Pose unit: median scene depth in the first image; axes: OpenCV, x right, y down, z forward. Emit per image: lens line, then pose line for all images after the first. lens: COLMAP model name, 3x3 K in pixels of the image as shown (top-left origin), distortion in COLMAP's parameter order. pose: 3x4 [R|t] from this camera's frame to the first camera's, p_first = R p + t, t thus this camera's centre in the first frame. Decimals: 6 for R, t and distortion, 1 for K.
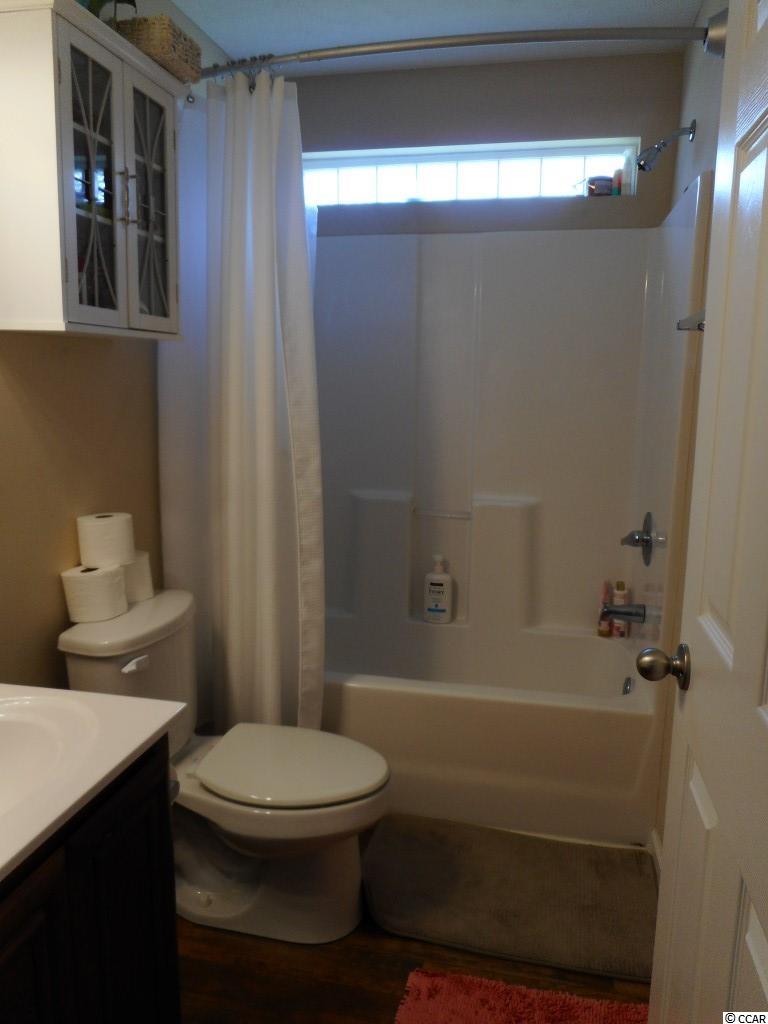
lens RADIAL K [[758.9, 0, 389.2], [0, 758.9, 505.0], [0, 0, 1]] dist [-0.017569, 0.000415]
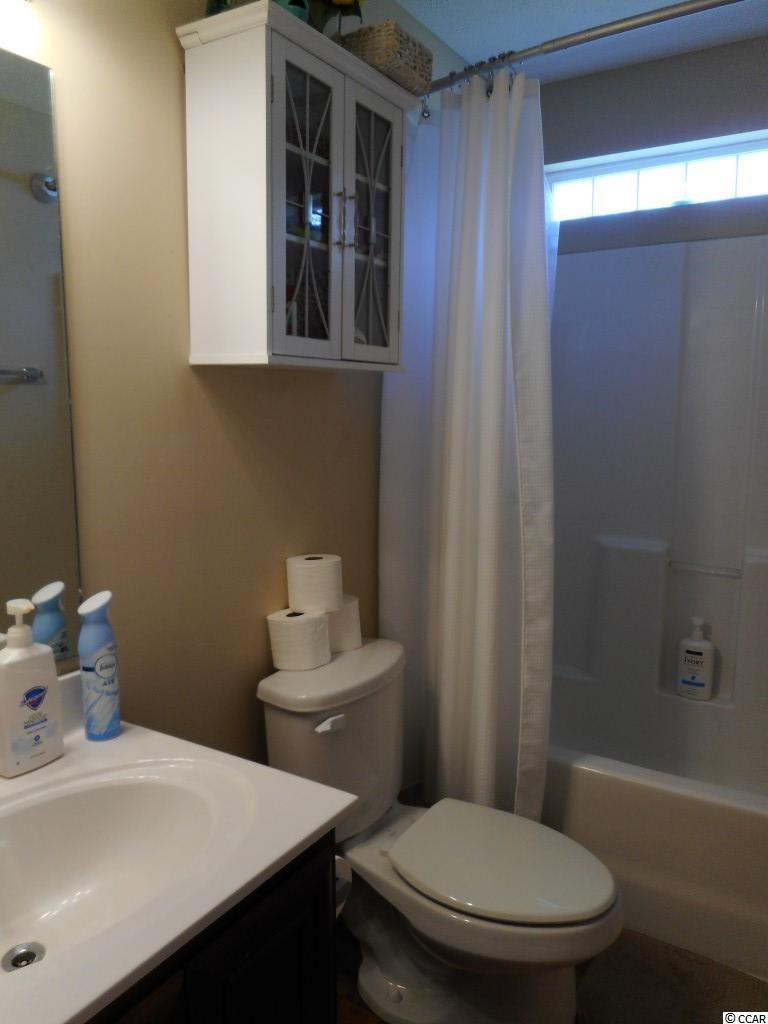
lens RADIAL K [[758.9, 0, 389.2], [0, 758.9, 505.0], [0, 0, 1]] dist [-0.017569, 0.000415]
pose [[0.942721, 0.036835, -0.331541, 0.022574], [-0.048810, 0.998419, -0.027863, -0.028226], [0.329991, 0.042450, 0.943029, 0.130281]]
